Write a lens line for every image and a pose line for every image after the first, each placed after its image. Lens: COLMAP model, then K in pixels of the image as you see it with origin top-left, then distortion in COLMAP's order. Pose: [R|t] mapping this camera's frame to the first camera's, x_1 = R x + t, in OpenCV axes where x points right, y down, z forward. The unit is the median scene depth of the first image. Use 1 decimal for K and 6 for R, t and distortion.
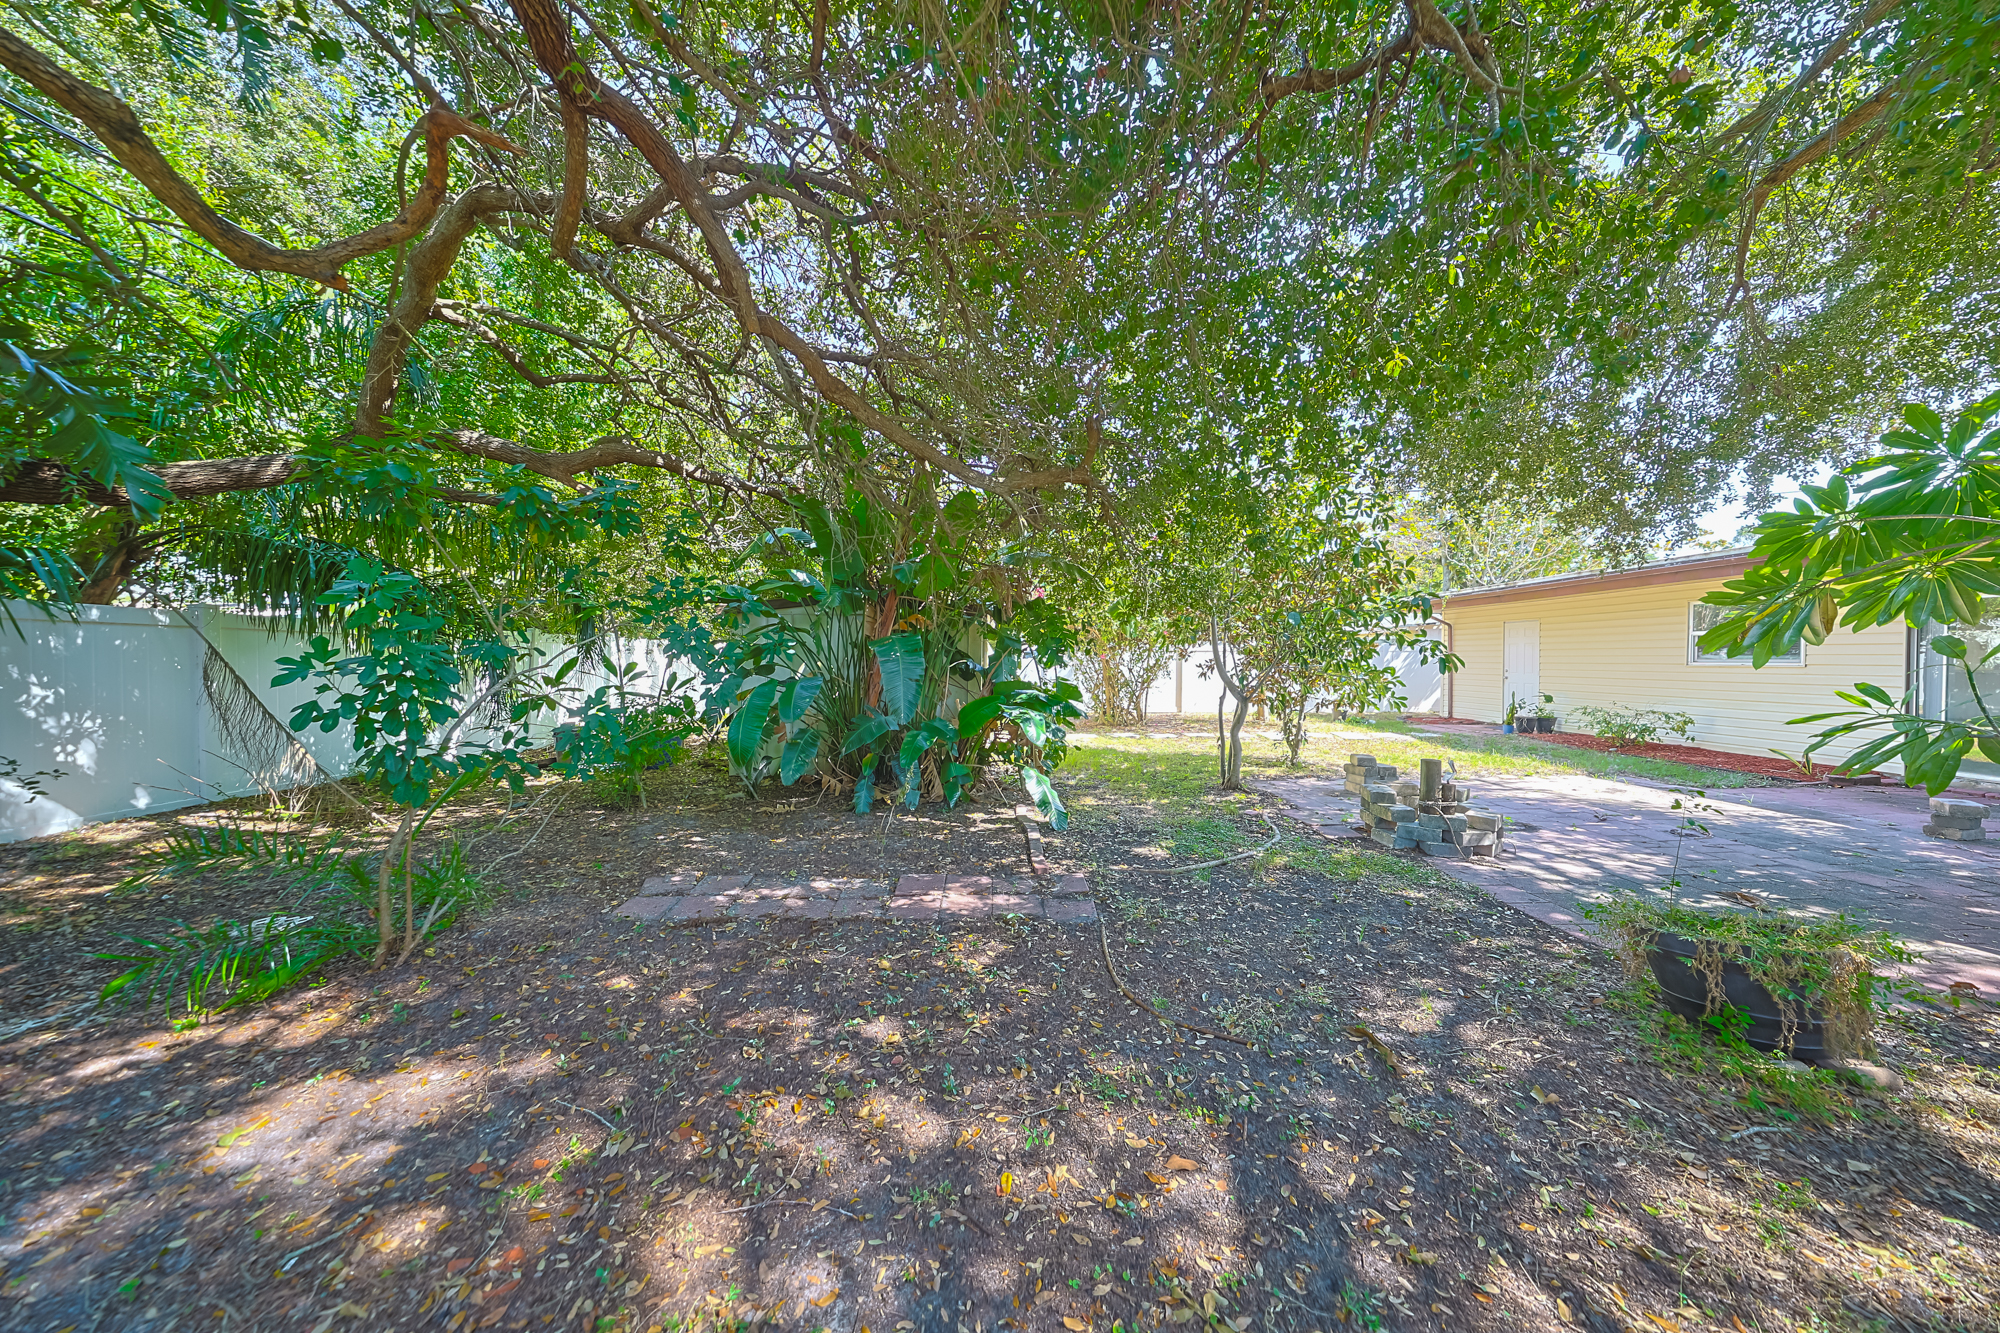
lens RADIAL K [[601.2, 0, 1020.5], [0, 601.2, 665.3], [0, 0, 1]] dist [0.000216, 0.000038]
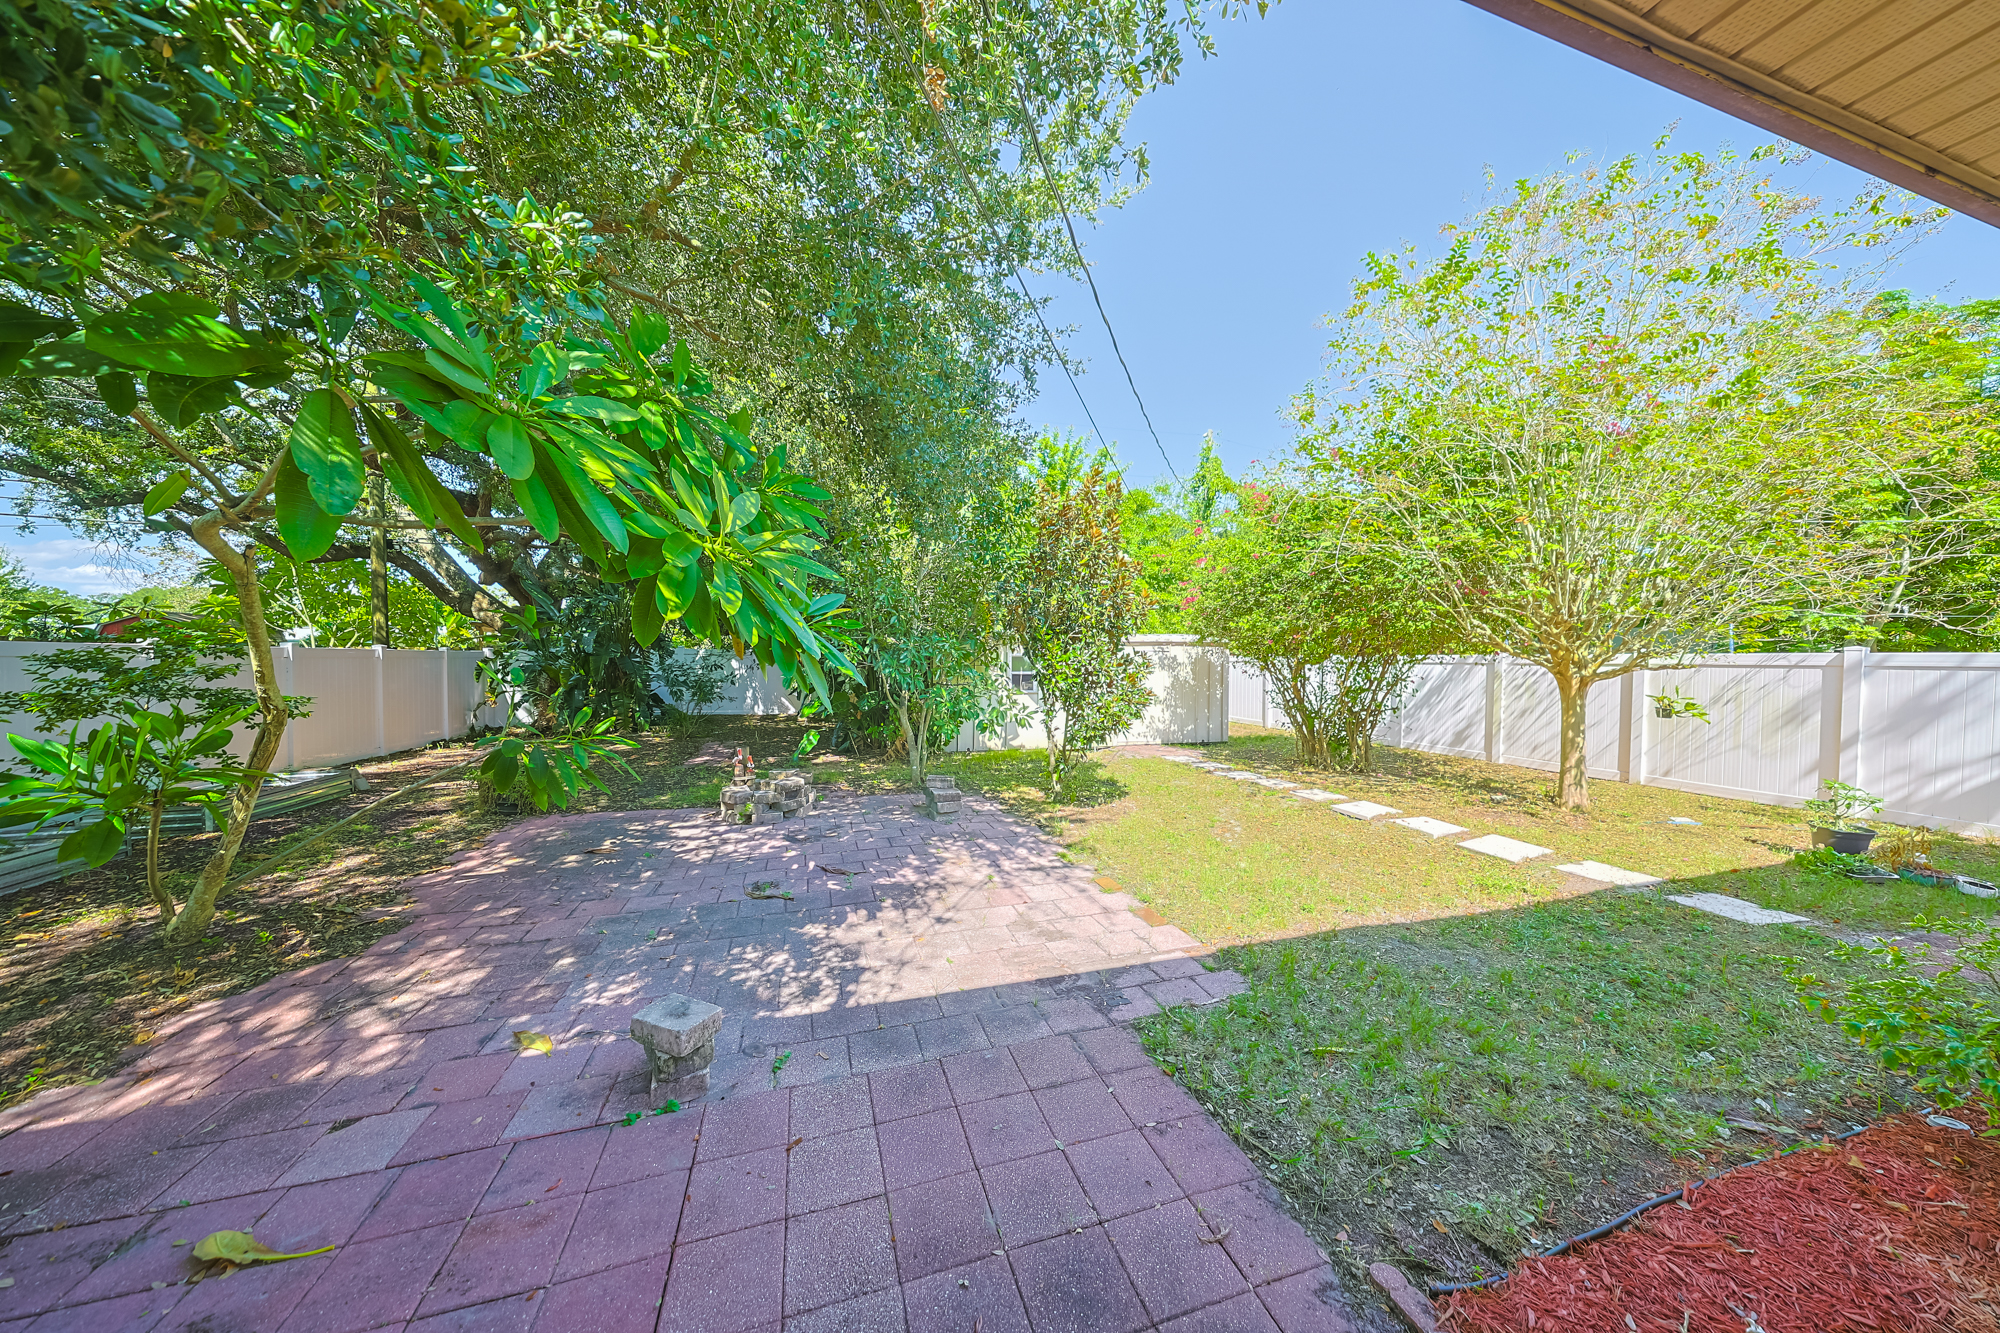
lens RADIAL K [[611.9, 0, 1002.1], [0, 611.9, 669.9], [0, 0, 1]] dist [0.000091, 0.000058]
pose [[0.271274, 0.017689, -0.962340, 1.911182], [-0.021195, 0.999698, 0.012401, -0.047821], [0.962269, 0.017032, 0.271567, 1.020314]]
